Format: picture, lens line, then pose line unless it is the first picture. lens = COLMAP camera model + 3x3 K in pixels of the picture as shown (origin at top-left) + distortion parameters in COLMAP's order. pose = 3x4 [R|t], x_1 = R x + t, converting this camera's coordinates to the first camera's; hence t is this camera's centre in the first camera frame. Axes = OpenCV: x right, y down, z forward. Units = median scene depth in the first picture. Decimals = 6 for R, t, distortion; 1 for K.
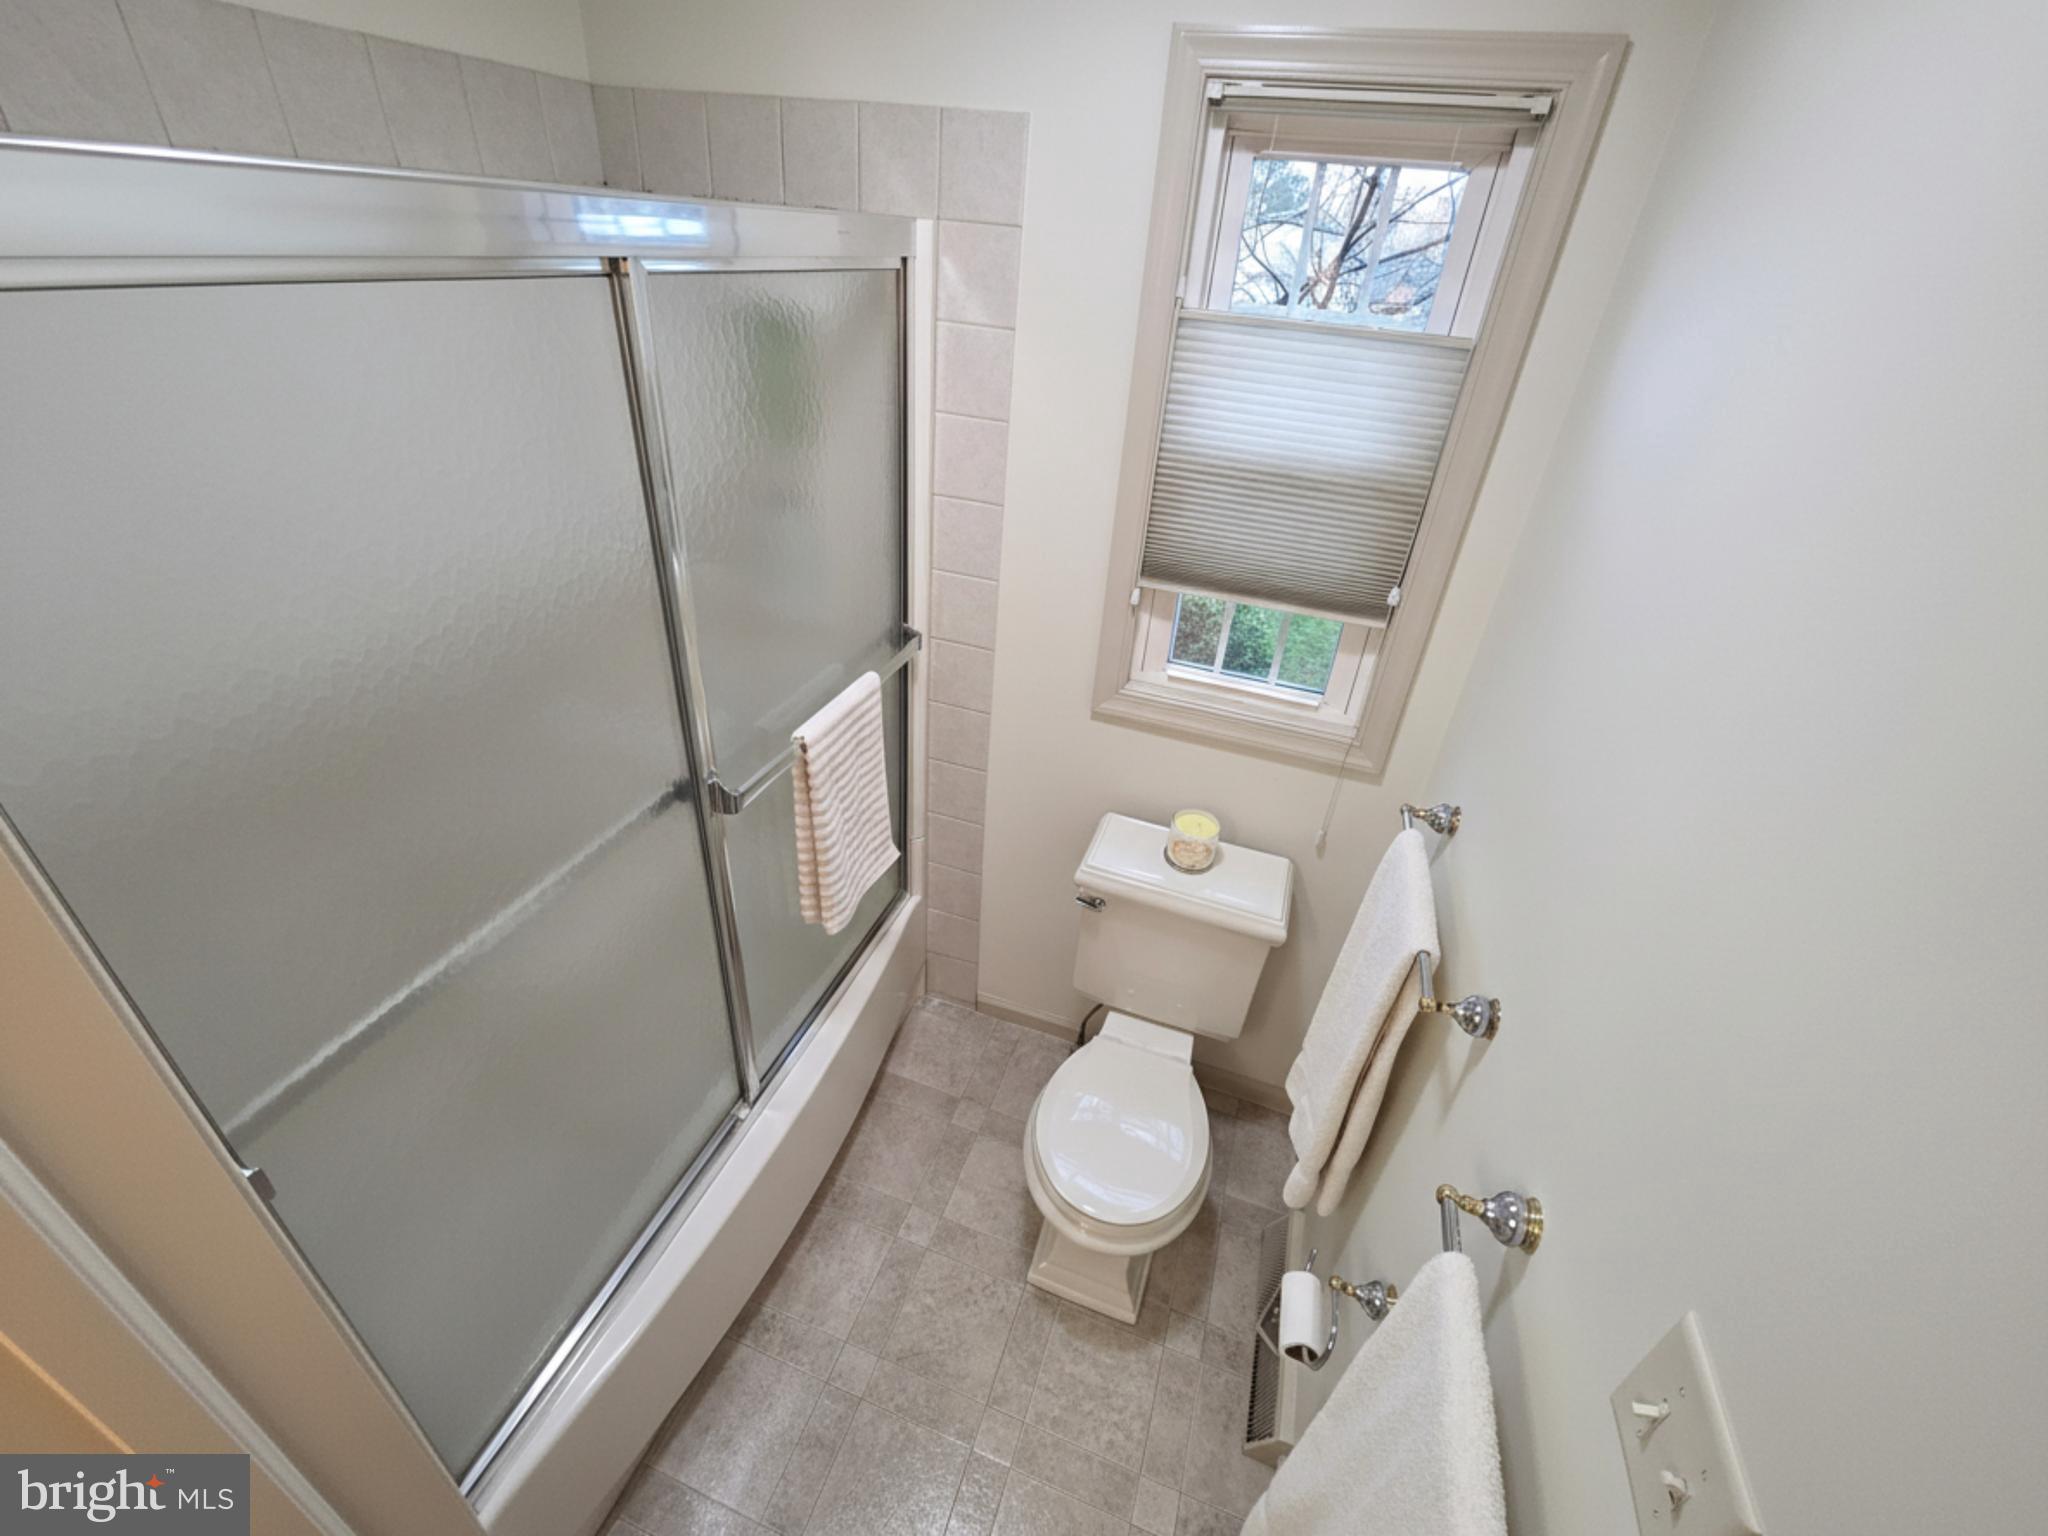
lens RADIAL K [[878.7, 0, 1024.0], [0, 878.7, 768.0], [0, 0, 1]] dist [-0.000383, -0.000152]
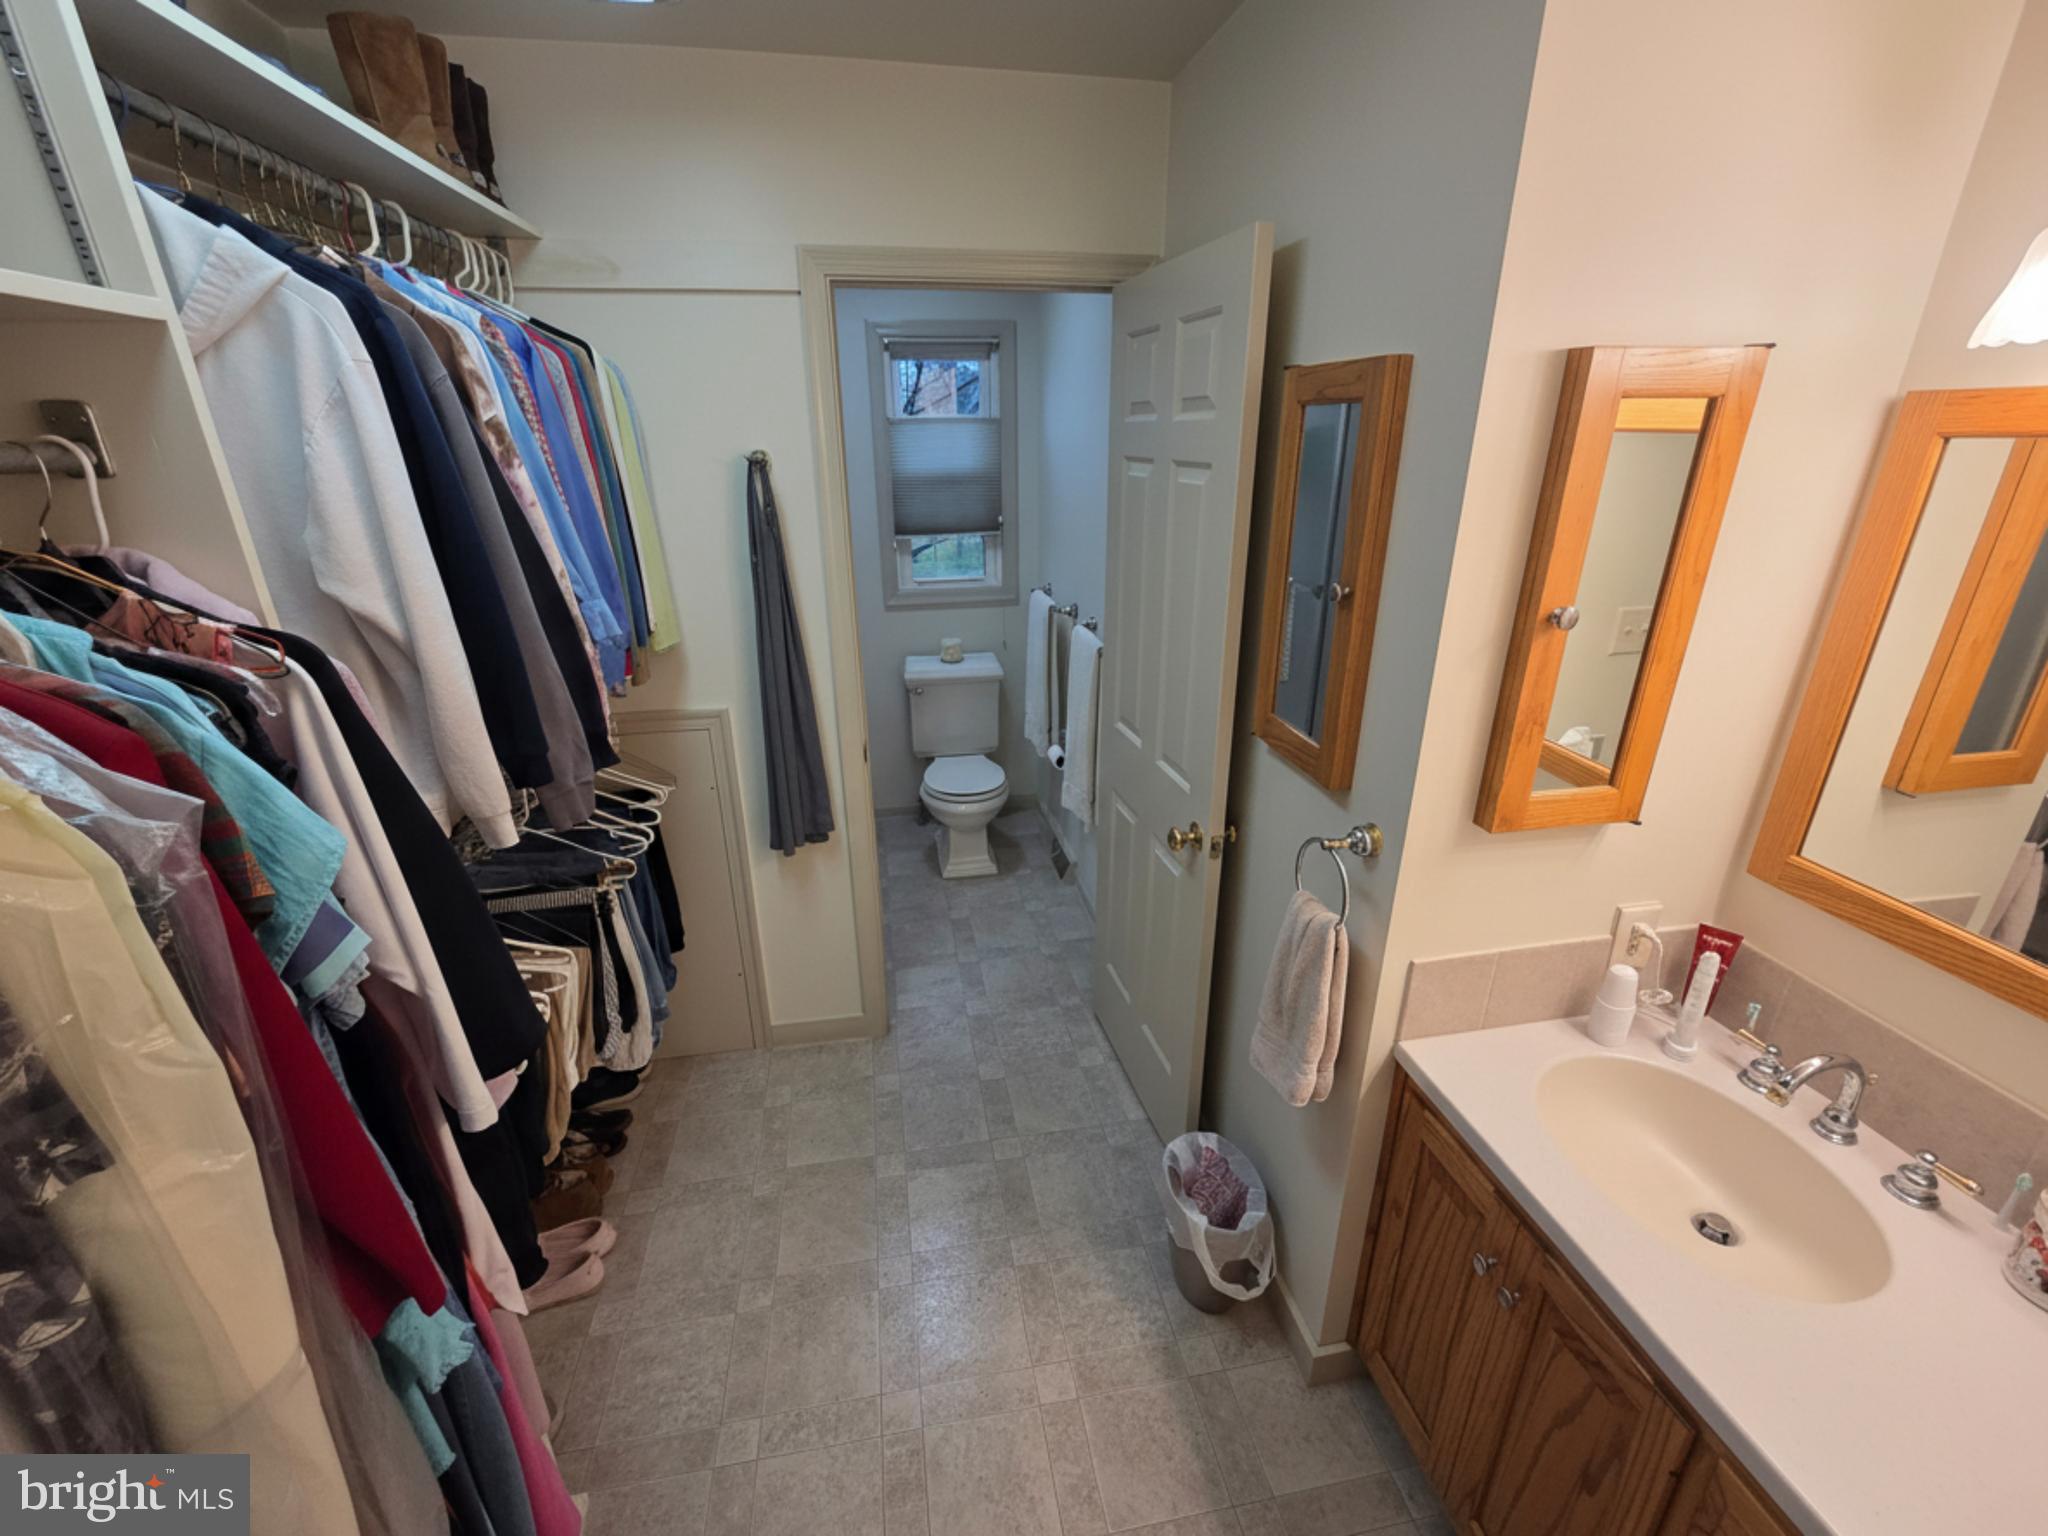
lens RADIAL K [[878.7, 0, 1024.0], [0, 878.7, 768.0], [0, 0, 1]] dist [-0.000383, -0.000152]
pose [[0.870792, -0.247921, 0.424566, -0.757142], [0.314295, 0.944765, -0.092938, 0.732132], [-0.378073, 0.214369, 0.900615, -1.120807]]
